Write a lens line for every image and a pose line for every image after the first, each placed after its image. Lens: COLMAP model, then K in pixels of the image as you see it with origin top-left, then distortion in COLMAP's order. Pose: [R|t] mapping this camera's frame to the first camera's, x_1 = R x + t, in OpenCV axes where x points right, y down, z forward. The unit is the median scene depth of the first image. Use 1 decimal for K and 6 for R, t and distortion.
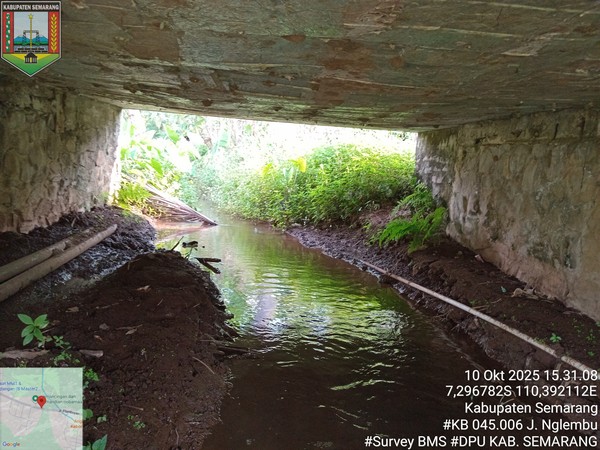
lens RADIAL K [[433.5, 0, 298.4], [0, 433.5, 227.6], [0, 0, 1]] dist [0.089172, -0.175867]
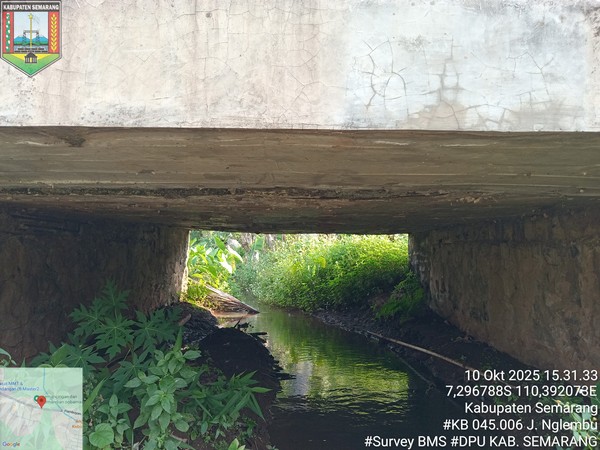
lens RADIAL K [[433.5, 0, 298.4], [0, 433.5, 227.6], [0, 0, 1]] dist [0.089172, -0.175867]
pose [[0.996049, -0.063352, -0.062239, 0.027163], [0.048559, 0.975275, -0.215596, 0.034718], [0.074358, 0.211721, 0.974497, -0.332305]]
